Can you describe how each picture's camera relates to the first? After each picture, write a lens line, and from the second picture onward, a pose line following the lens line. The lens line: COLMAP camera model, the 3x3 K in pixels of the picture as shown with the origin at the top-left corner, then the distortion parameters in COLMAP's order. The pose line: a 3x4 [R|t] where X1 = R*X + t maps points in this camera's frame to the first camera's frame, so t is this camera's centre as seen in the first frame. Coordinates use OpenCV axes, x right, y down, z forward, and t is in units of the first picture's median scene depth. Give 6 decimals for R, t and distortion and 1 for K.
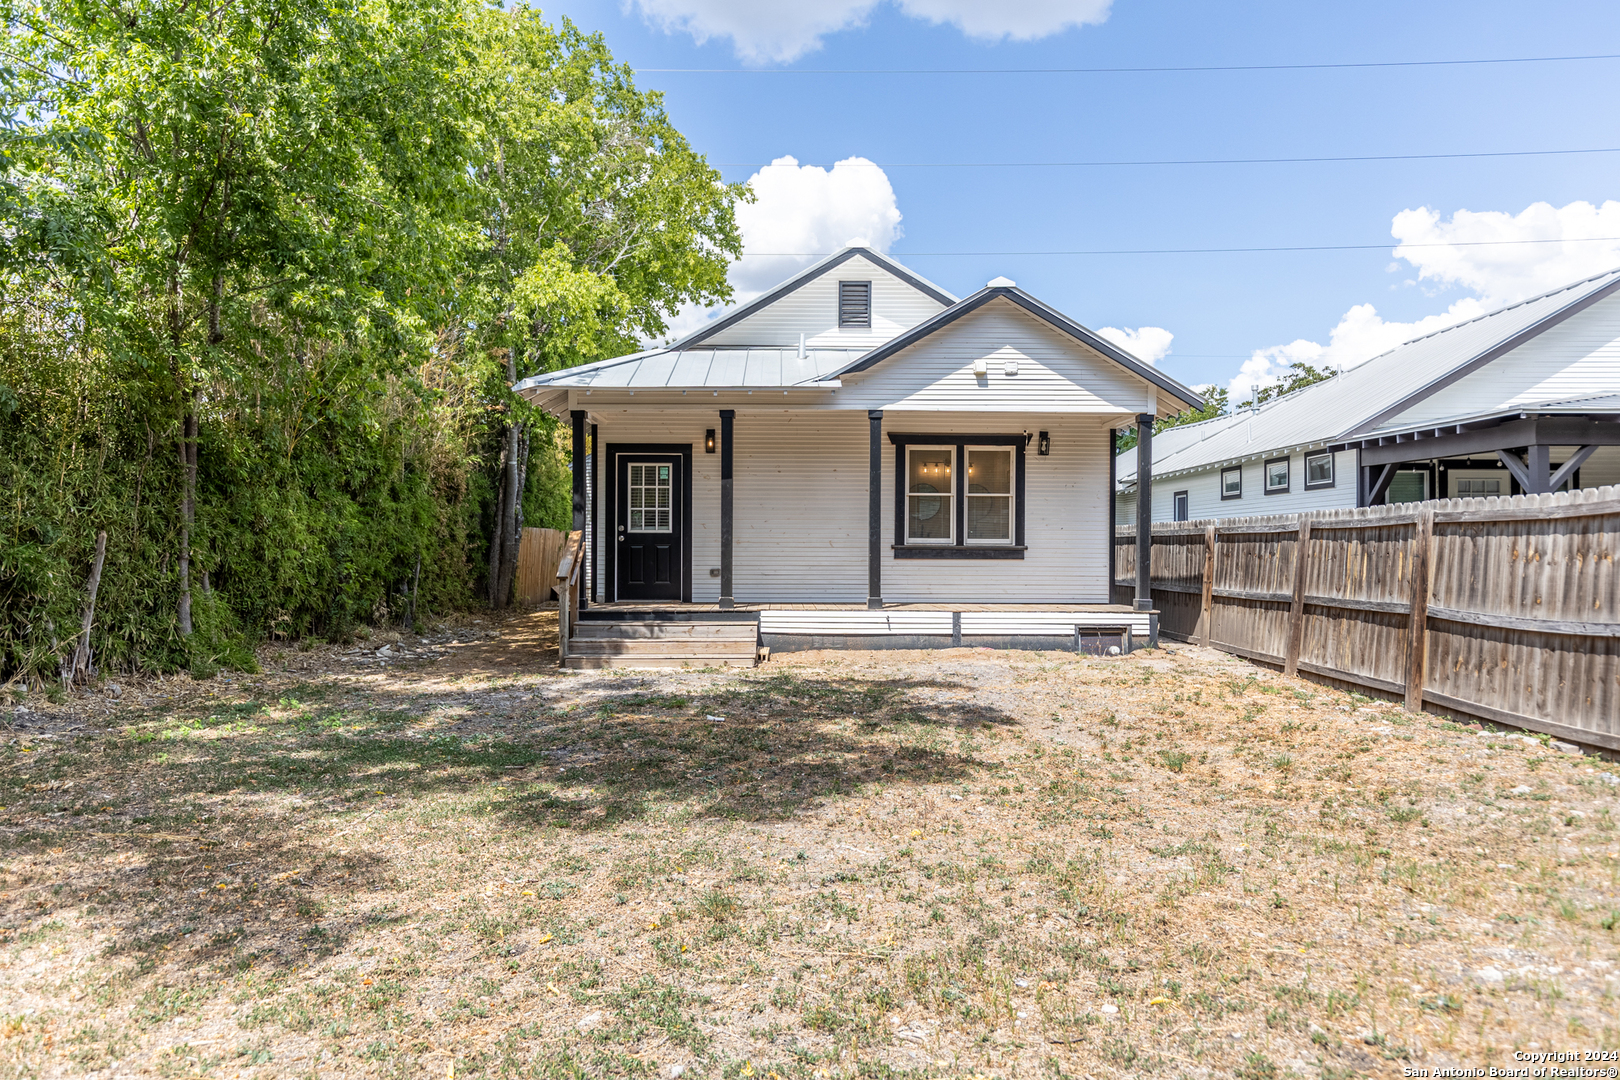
lens RADIAL K [[1050.2, 0, 810.0], [0, 1050.2, 540.0], [0, 0, 1]] dist [0.007769, 0.001416]
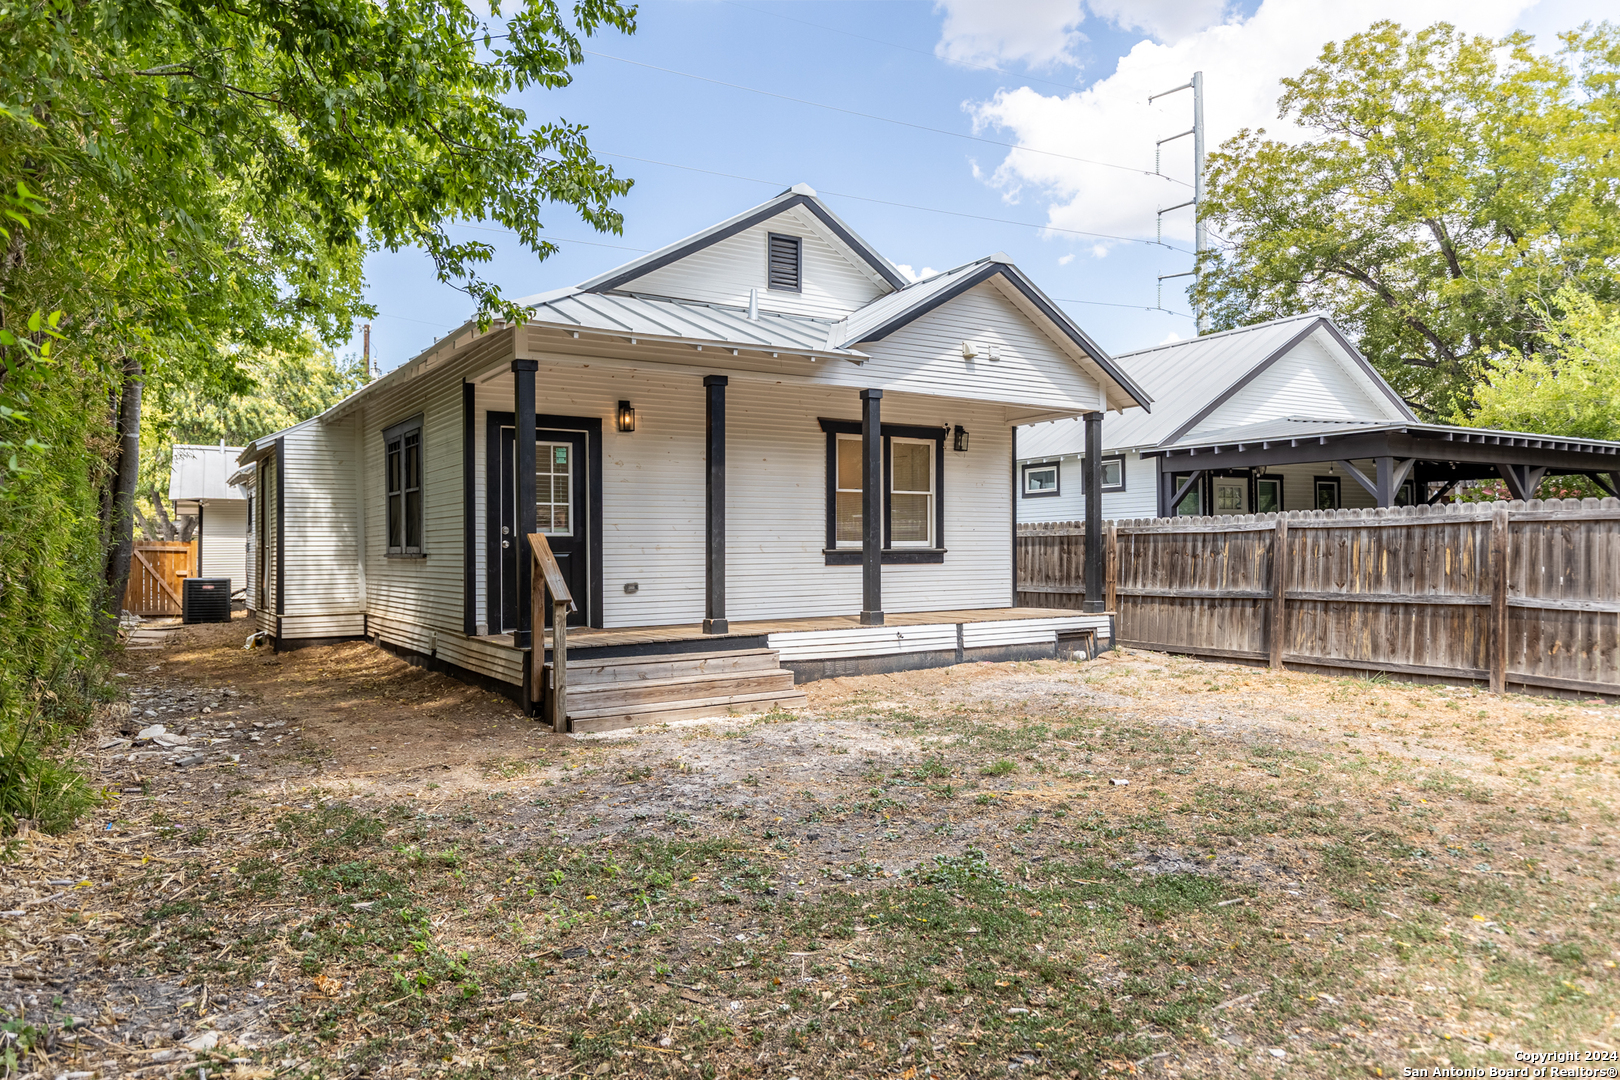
lens RADIAL K [[1050.2, 0, 810.0], [0, 1050.2, 540.0], [0, 0, 1]] dist [0.007769, 0.001416]
pose [[0.851675, -0.006947, 0.524024, -0.425475], [0.009767, 0.999949, -0.002617, -0.000611], [-0.523979, 0.007347, 0.851699, 0.308024]]
